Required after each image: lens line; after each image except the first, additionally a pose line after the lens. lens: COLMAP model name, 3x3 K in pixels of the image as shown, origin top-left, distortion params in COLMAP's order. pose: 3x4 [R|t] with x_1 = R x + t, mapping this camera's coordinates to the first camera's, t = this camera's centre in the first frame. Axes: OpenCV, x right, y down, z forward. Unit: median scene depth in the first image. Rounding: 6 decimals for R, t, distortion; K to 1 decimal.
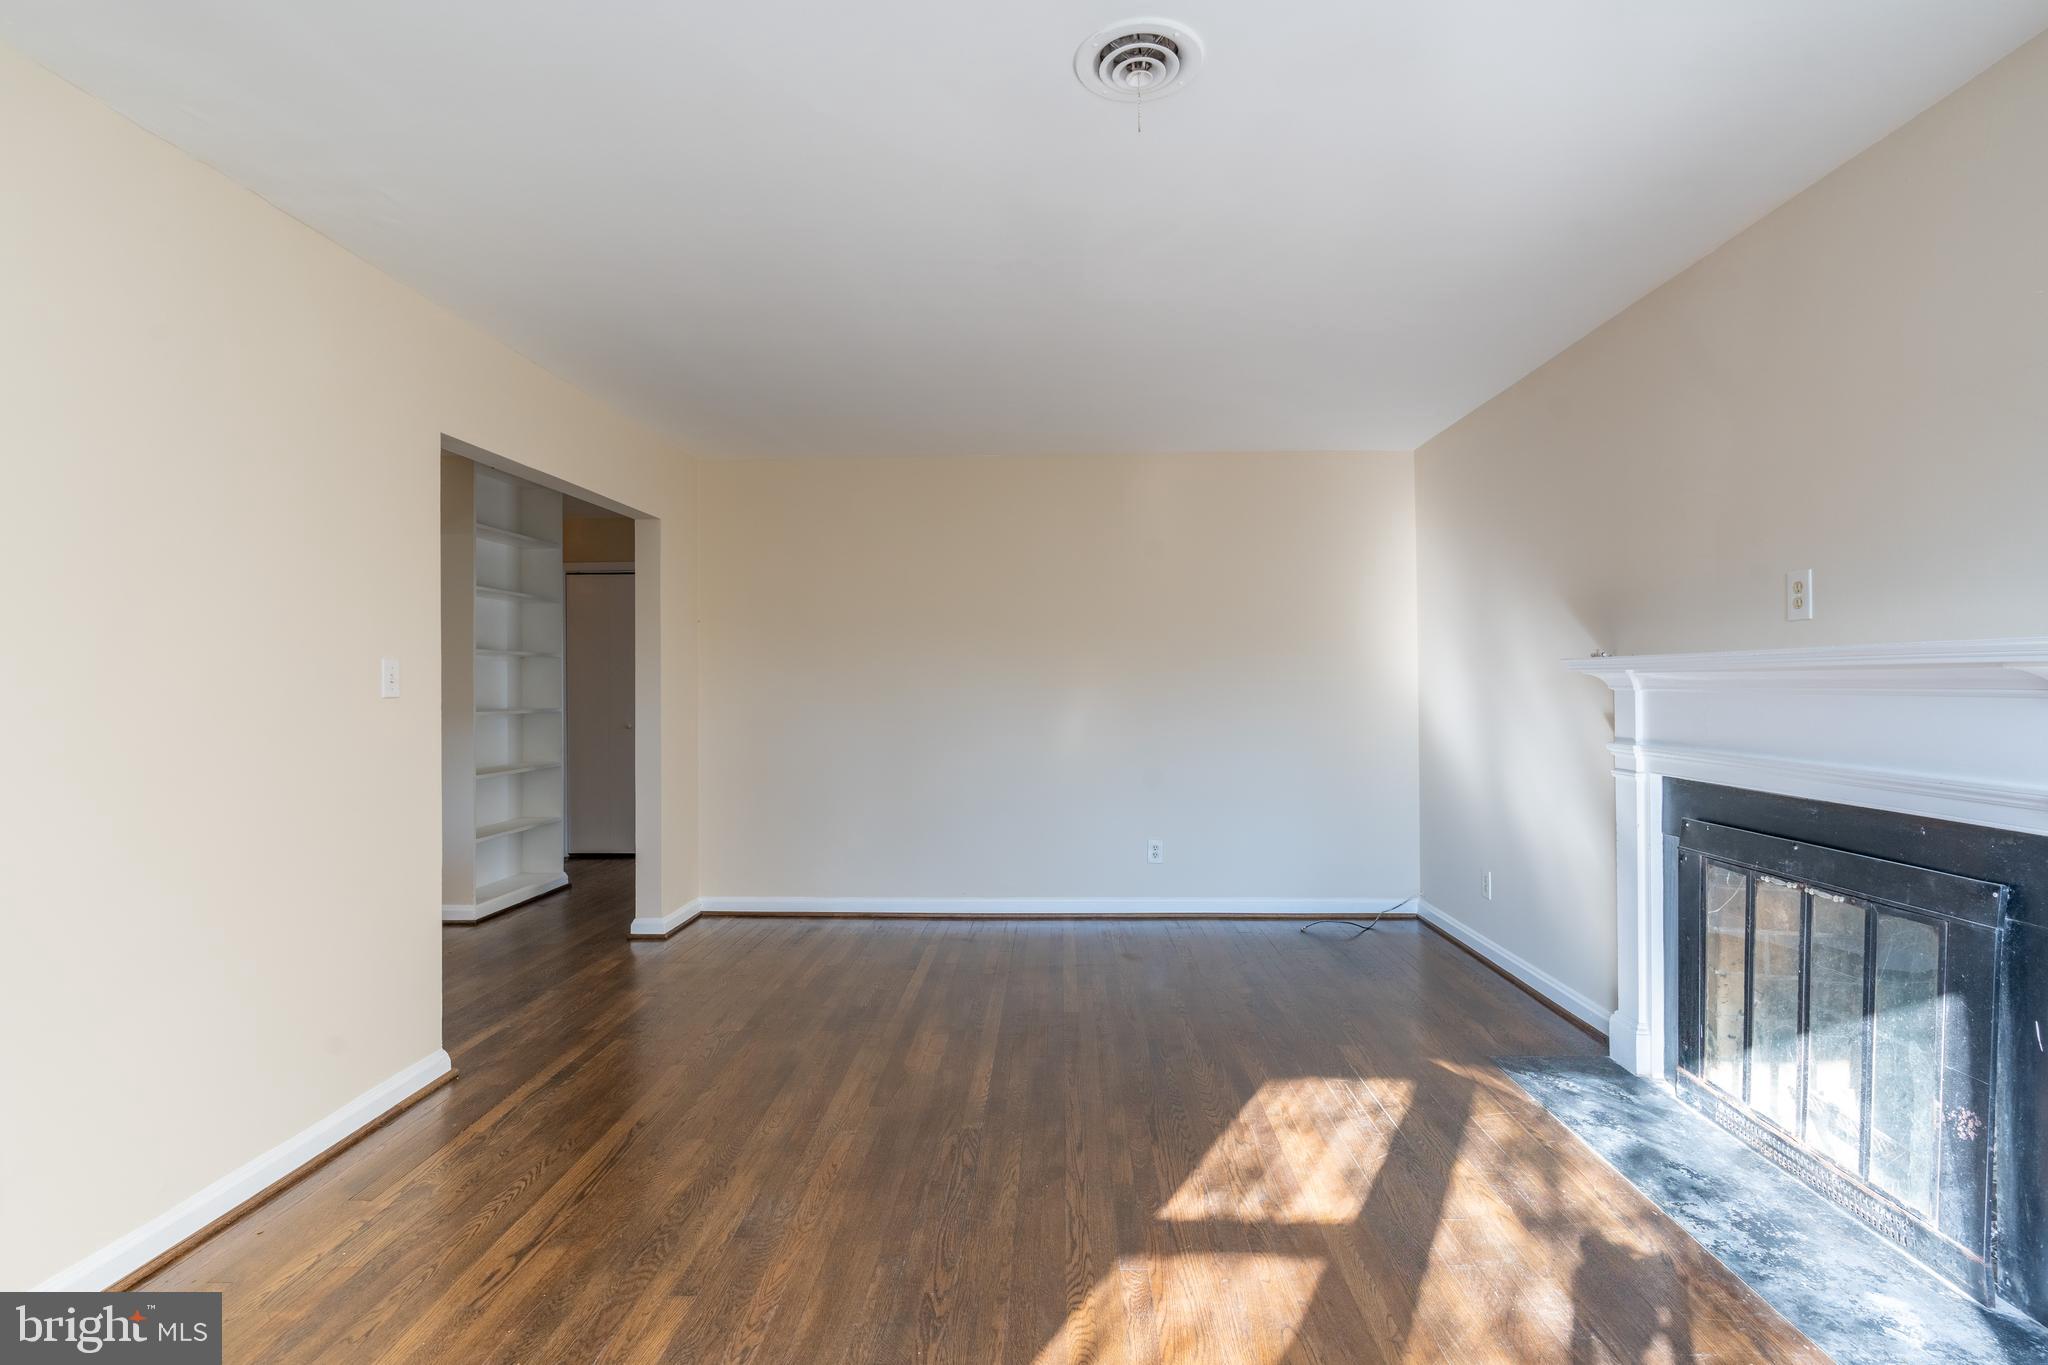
lens RADIAL K [[959.6, 0, 1024.2], [0, 959.6, 689.7], [0, 0, 1]] dist [0.001170, 0.000362]
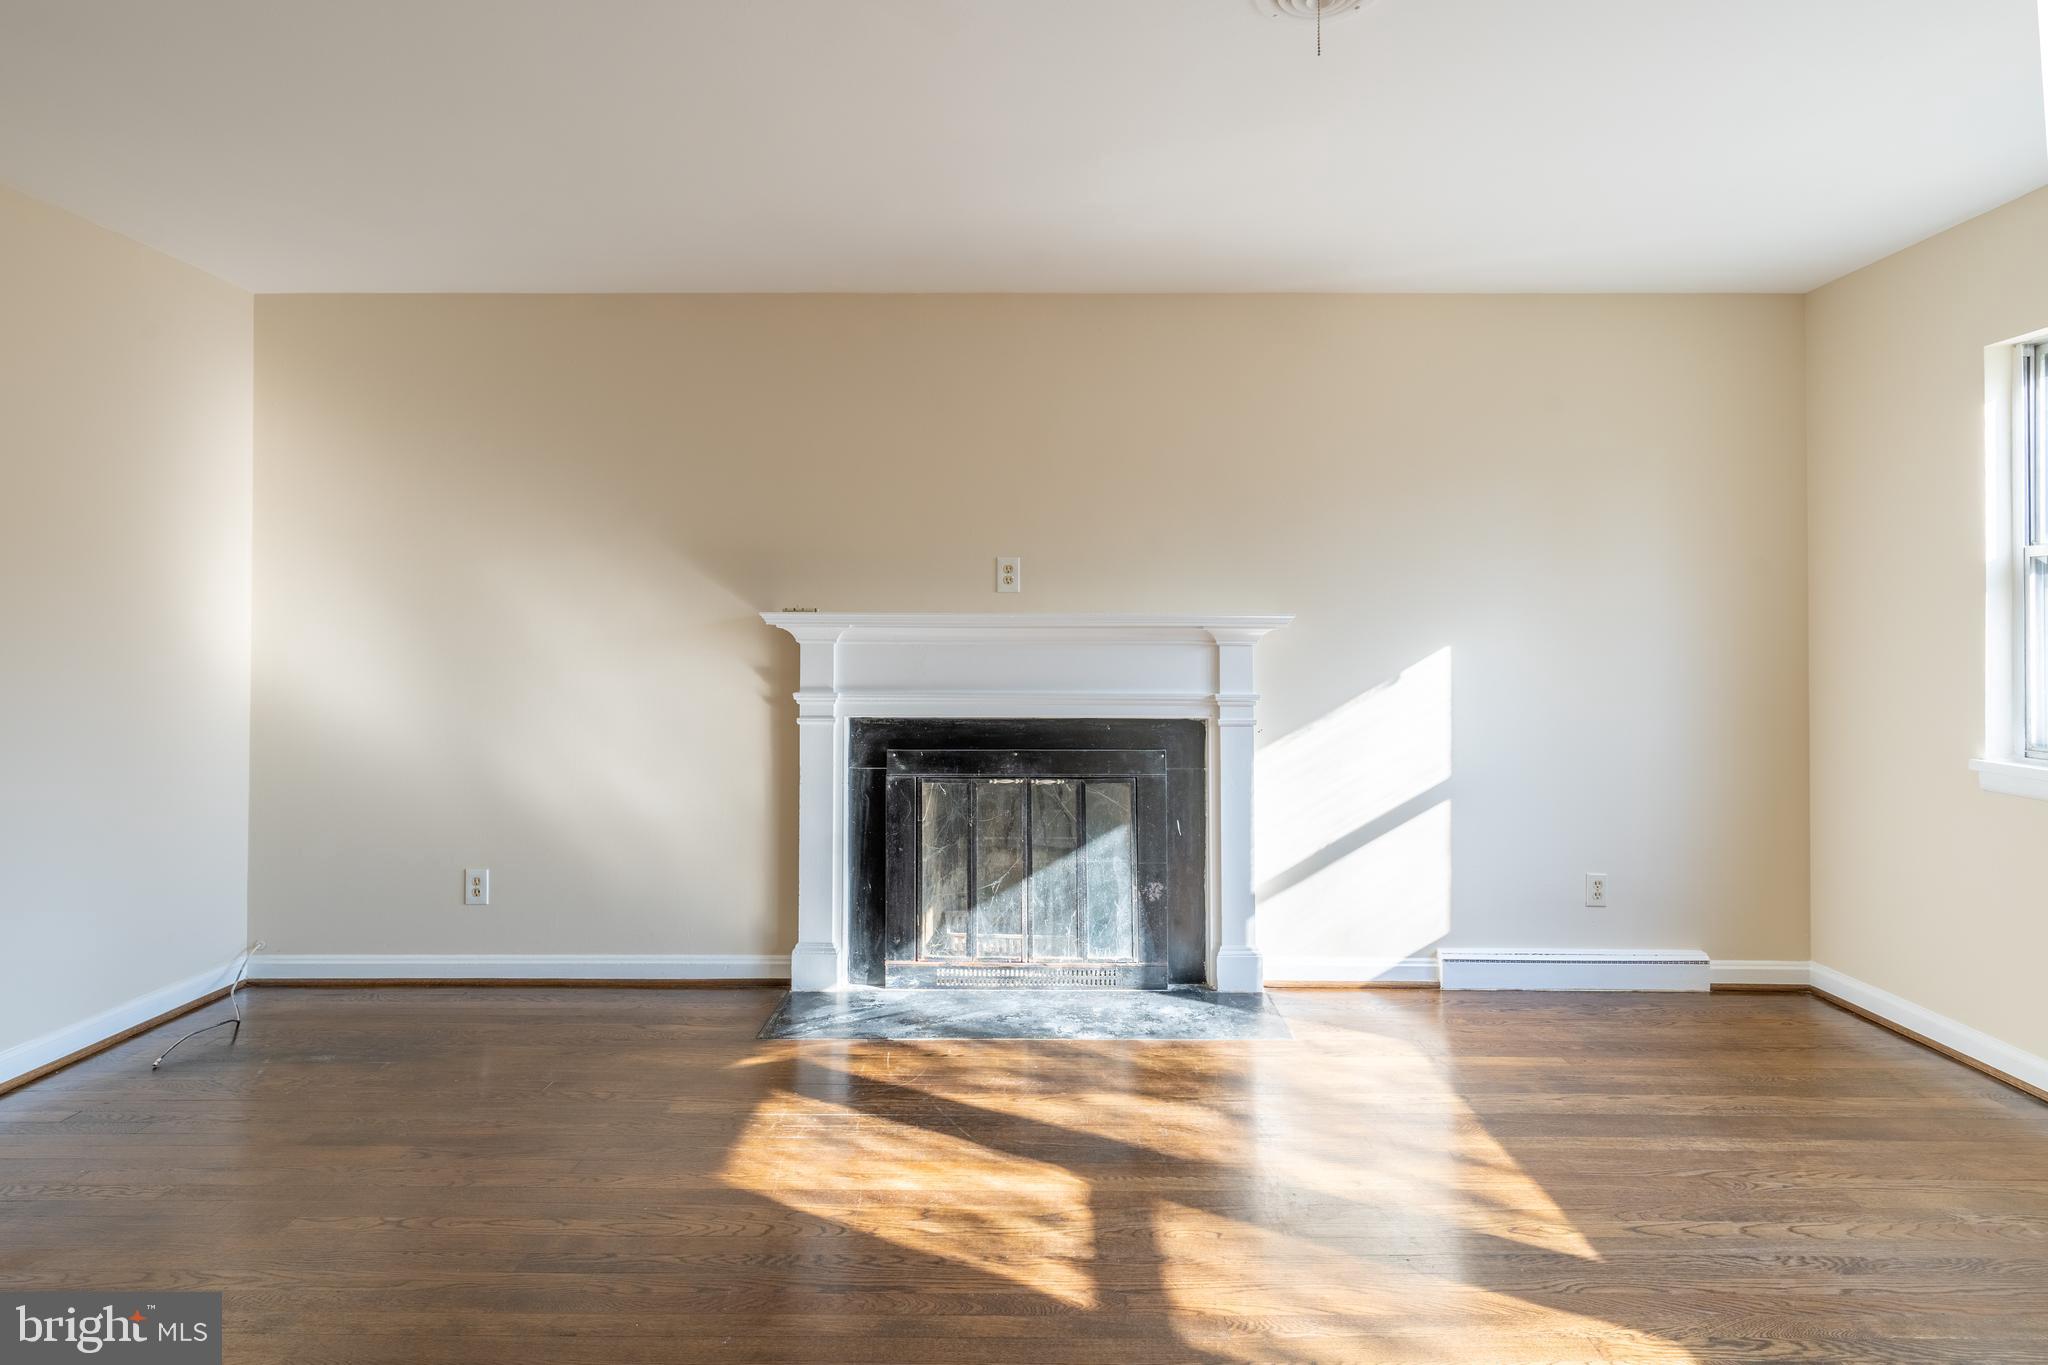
lens RADIAL K [[1028.9, 0, 1012.3], [0, 1028.9, 612.2], [0, 0, 1]] dist [0.001674, 0.000601]
pose [[-0.017701, 0.018669, 0.999669, -0.696459], [0.005136, 0.999814, -0.018581, -0.015378], [-0.999830, 0.004806, -0.017794, 1.012965]]
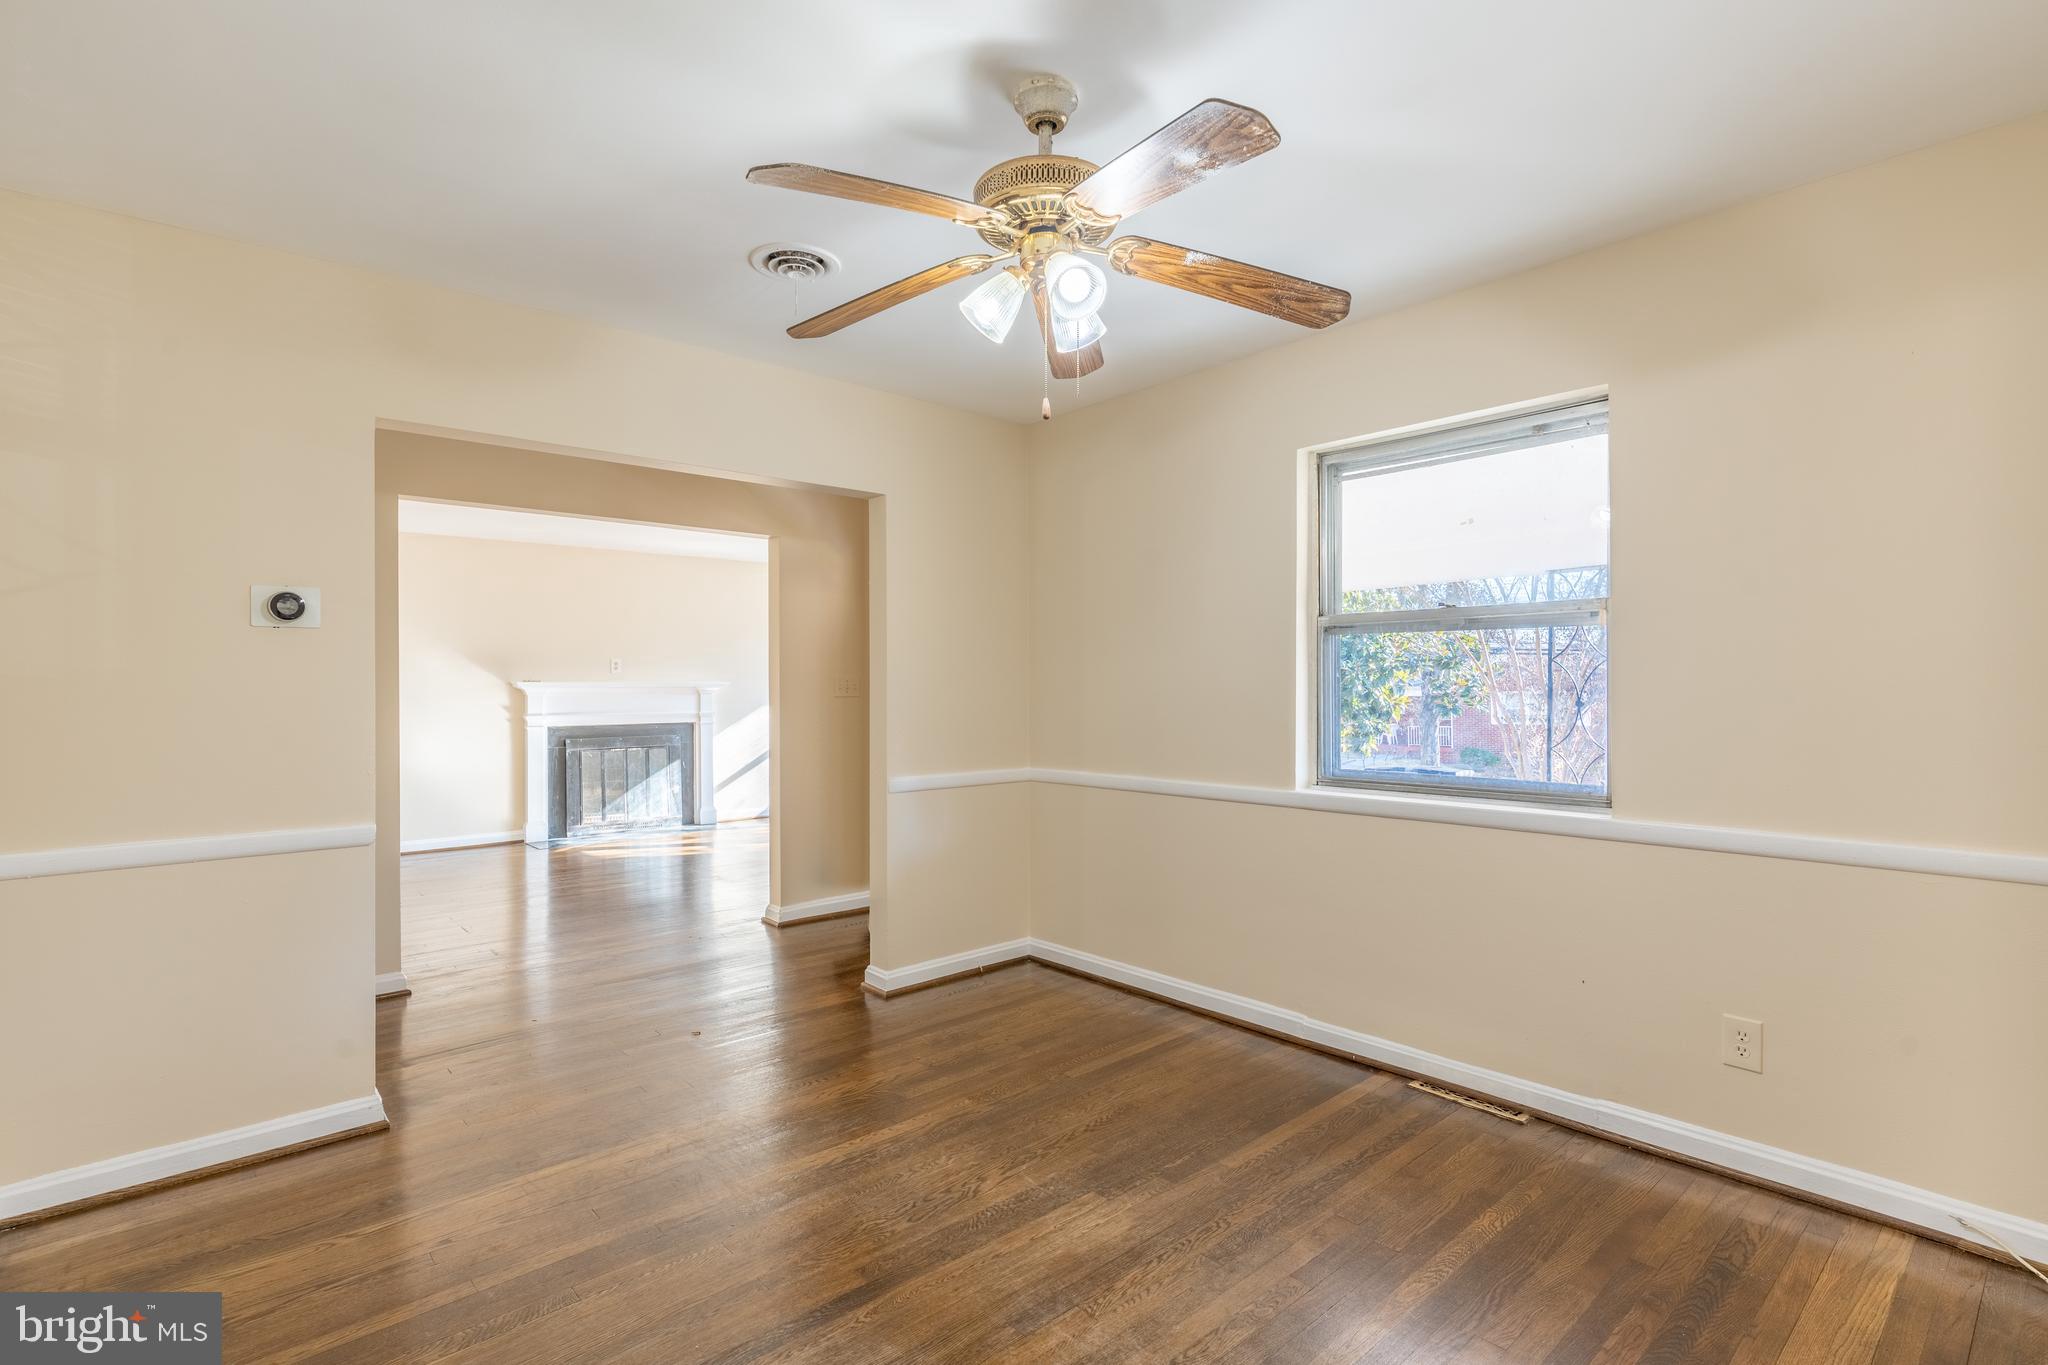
lens RADIAL K [[968.8, 0, 1024.0], [0, 968.8, 682.5], [0, 0, 1]] dist [0.000609, 0.000561]
pose [[-0.693881, 0.007801, 0.720048, -2.678534], [0.012422, 0.999922, 0.001137, -0.023985], [-0.719983, 0.009733, -0.693924, 2.337581]]
